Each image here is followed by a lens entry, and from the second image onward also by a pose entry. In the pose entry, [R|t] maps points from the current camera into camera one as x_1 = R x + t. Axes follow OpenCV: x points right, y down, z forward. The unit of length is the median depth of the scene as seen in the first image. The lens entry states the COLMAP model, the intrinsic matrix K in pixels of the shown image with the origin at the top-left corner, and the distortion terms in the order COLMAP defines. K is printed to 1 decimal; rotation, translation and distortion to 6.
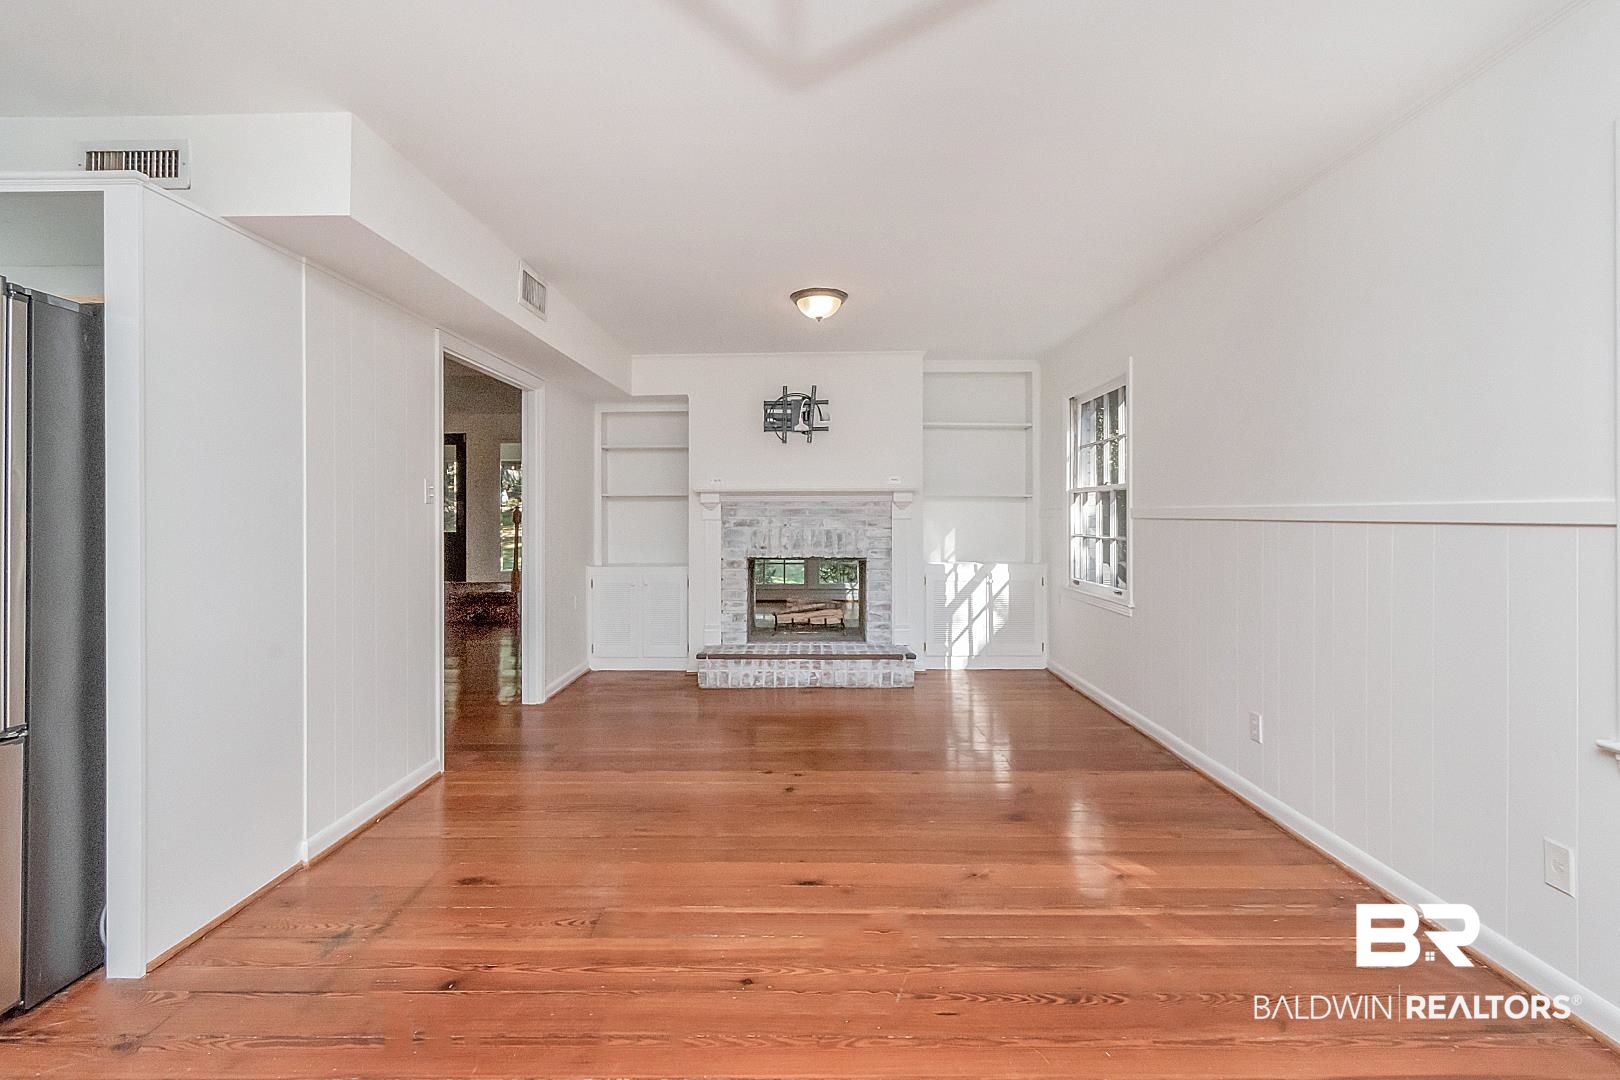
lens RADIAL K [[730.0, 0, 808.2], [0, 730.0, 510.5], [0, 0, 1]] dist [0.000036, 0.000558]
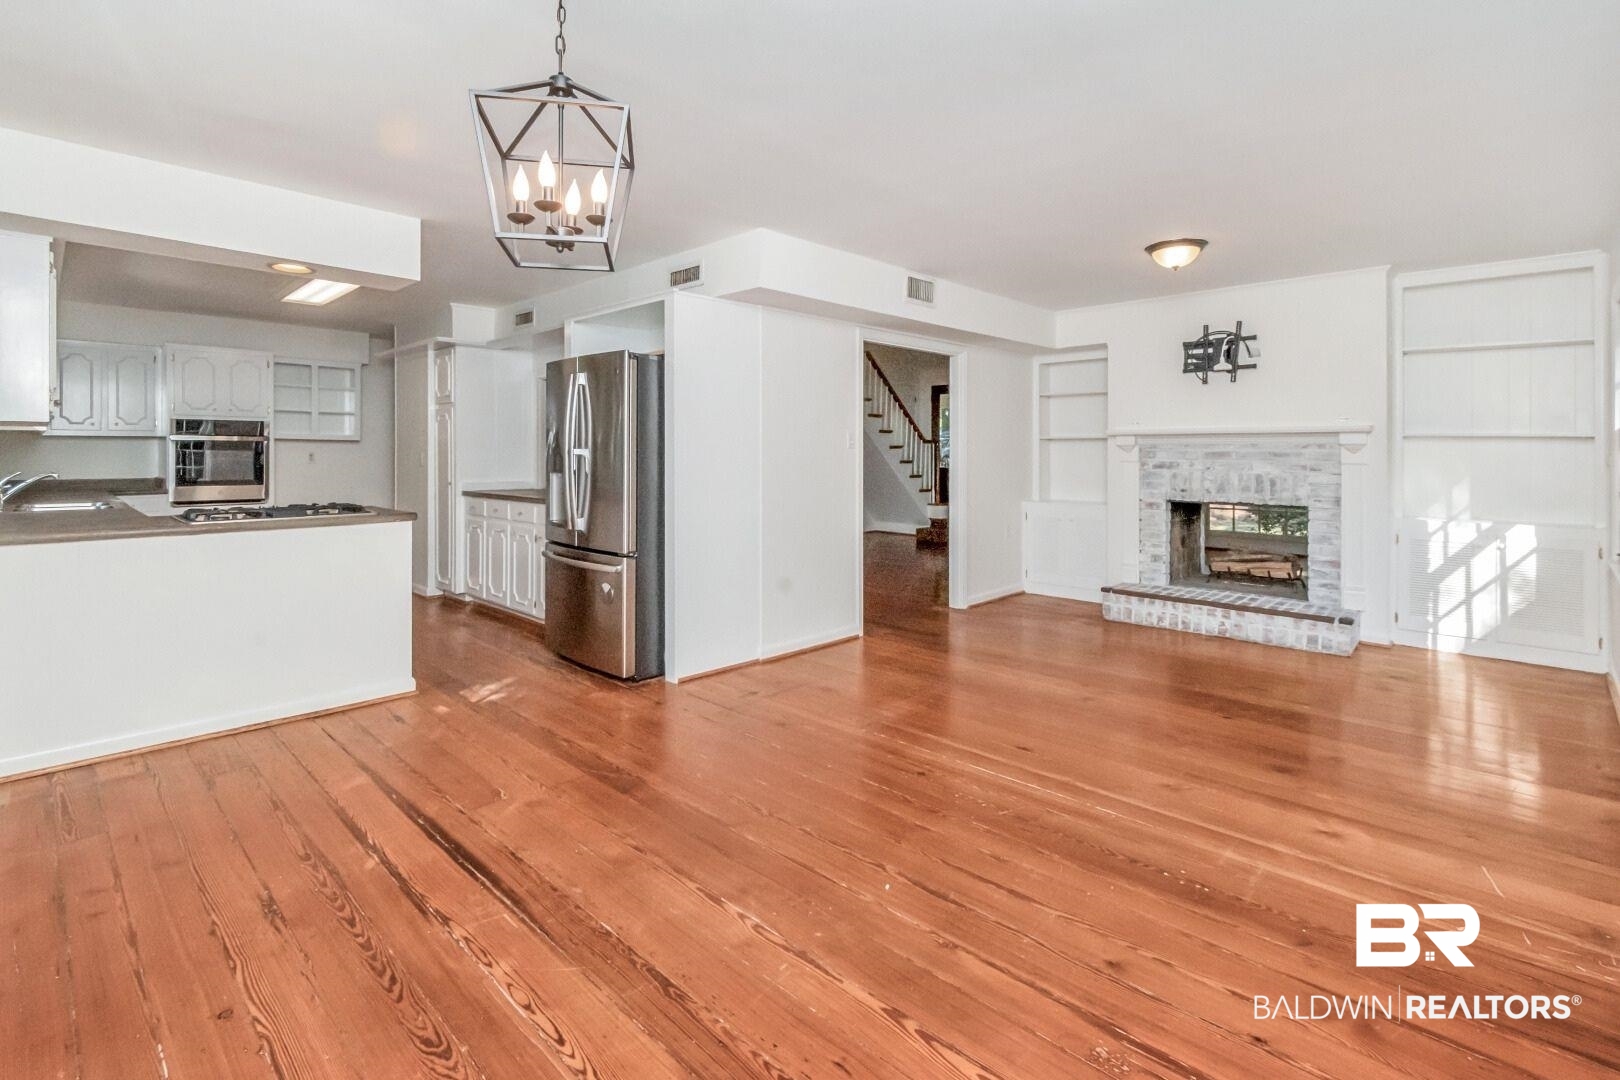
lens RADIAL K [[764.3, 0, 810.5], [0, 764.3, 447.9], [0, 0, 1]] dist [0.000650, 0.000488]
pose [[0.730906, 0.003869, -0.682468, 0.275488], [-0.002363, 0.999992, 0.003139, -0.008837], [0.682475, -0.000681, 0.730909, -0.100810]]
